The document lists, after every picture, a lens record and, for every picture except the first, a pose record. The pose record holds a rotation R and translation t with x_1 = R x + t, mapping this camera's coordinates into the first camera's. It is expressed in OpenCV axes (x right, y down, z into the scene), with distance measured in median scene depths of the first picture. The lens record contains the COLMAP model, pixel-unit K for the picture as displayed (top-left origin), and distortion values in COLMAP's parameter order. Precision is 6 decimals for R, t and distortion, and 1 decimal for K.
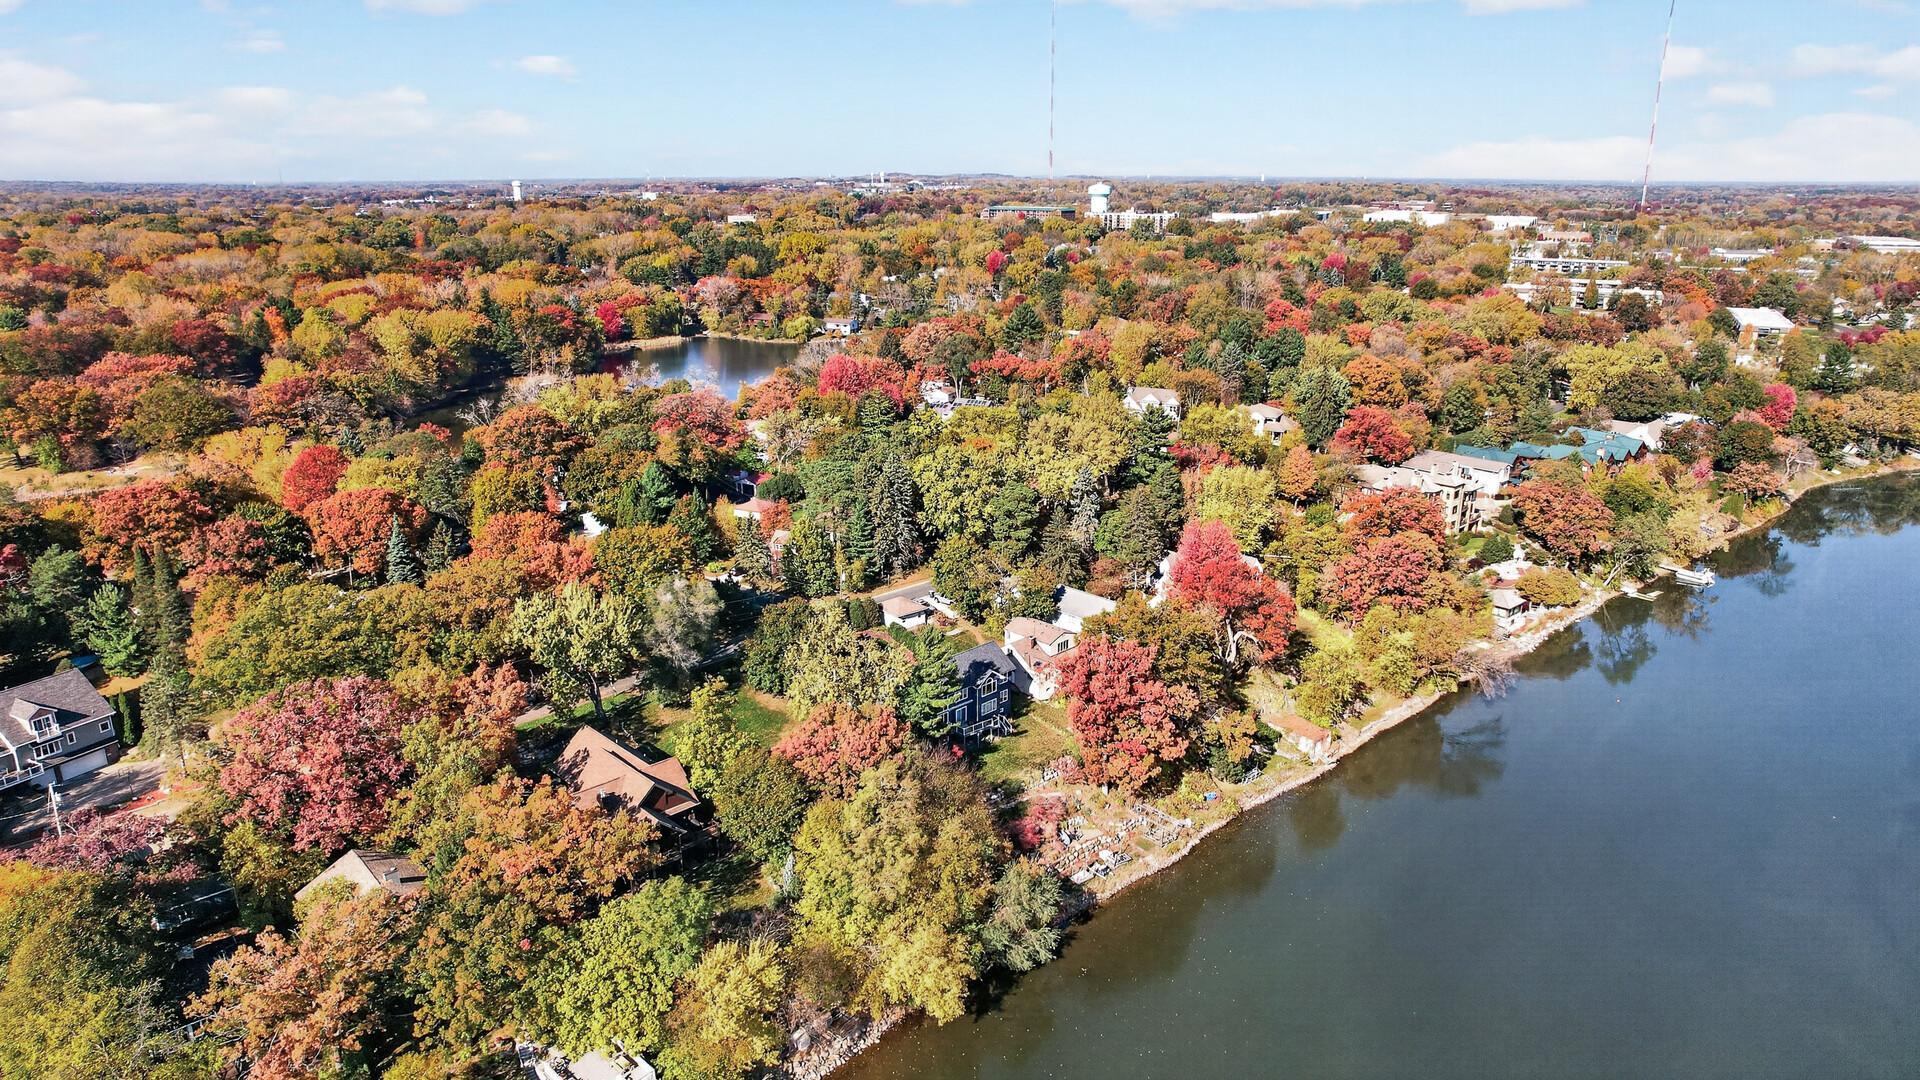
lens RADIAL K [[1233.1, 0, 969.5], [0, 1233.1, 539.1], [0, 0, 1]] dist [-0.084797, 0.079345]
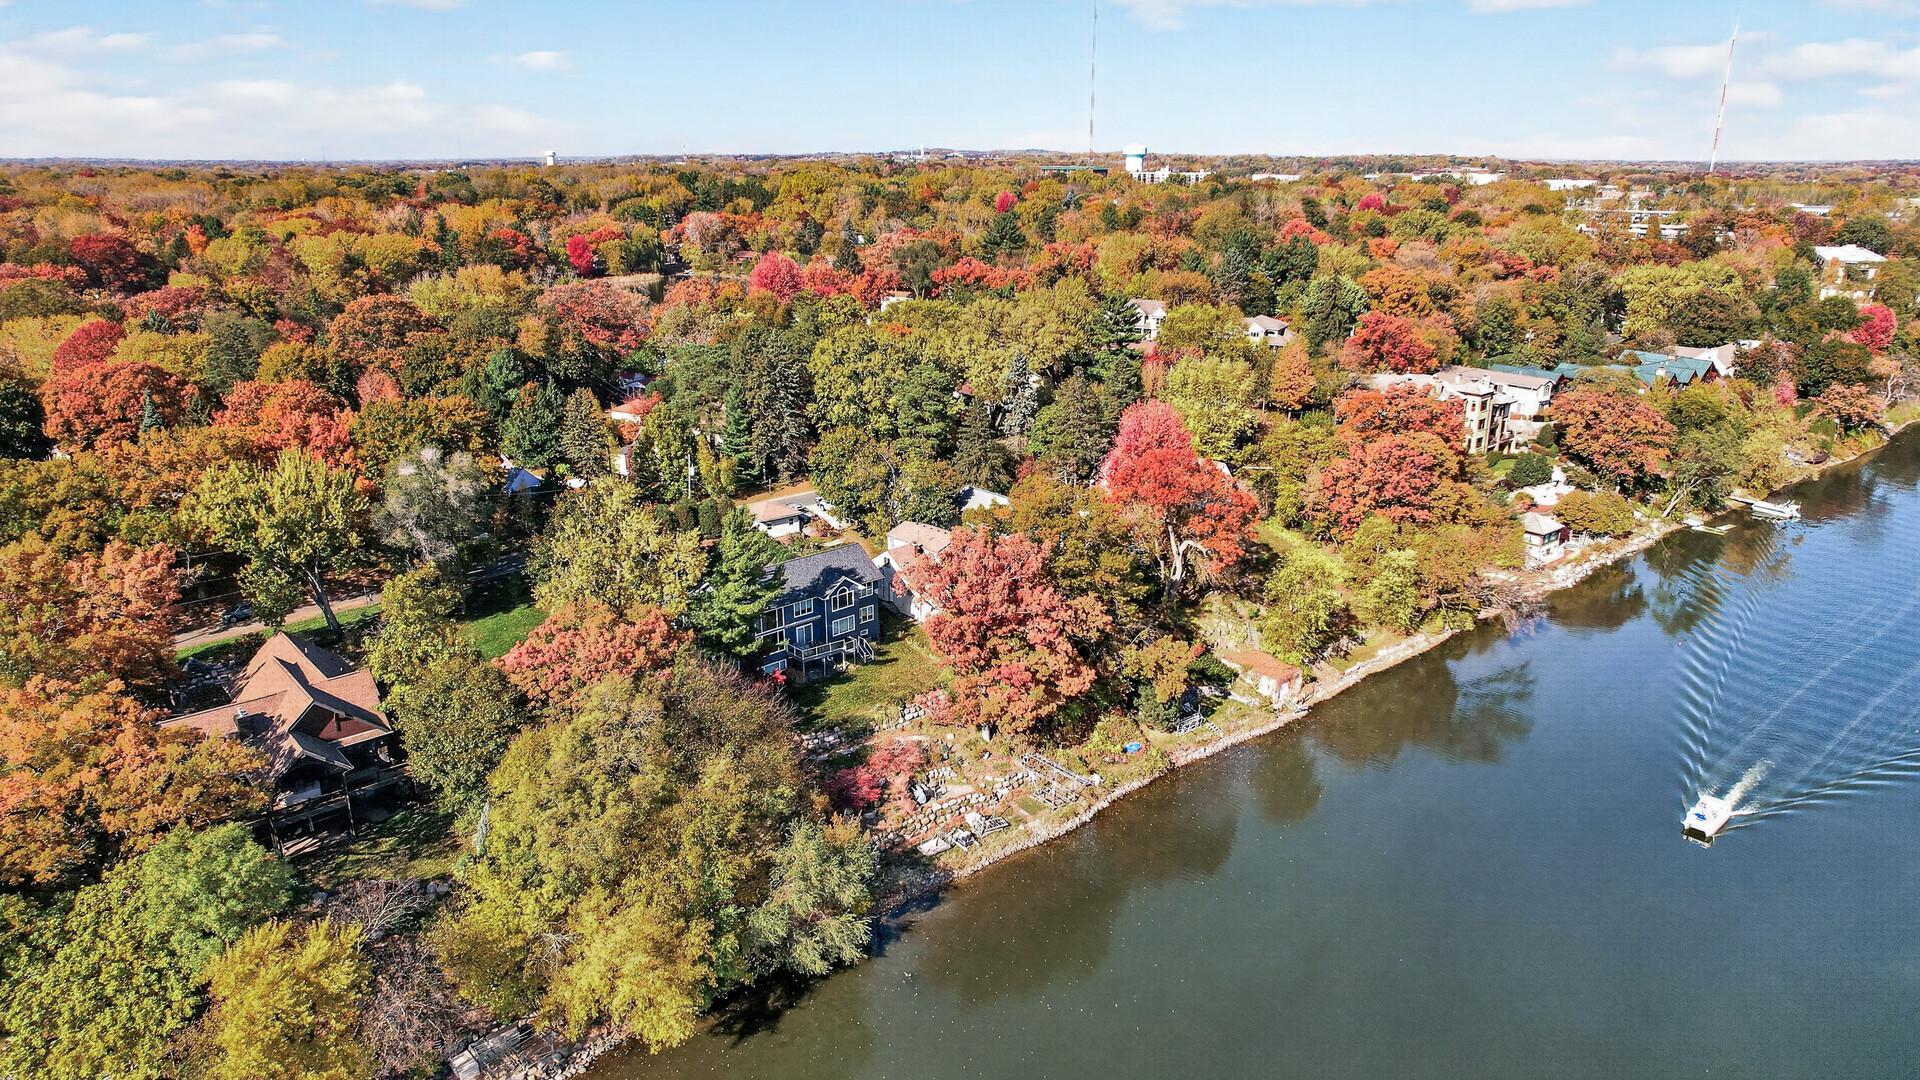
lens RADIAL K [[1233.1, 0, 969.5], [0, 1233.1, 539.1], [0, 0, 1]] dist [-0.084797, 0.079345]
pose [[0.999217, 0.010005, -0.038272, 0.099871], [-0.009507, 0.999868, 0.013165, 0.057819], [0.038398, -0.012791, 0.999181, 0.190354]]
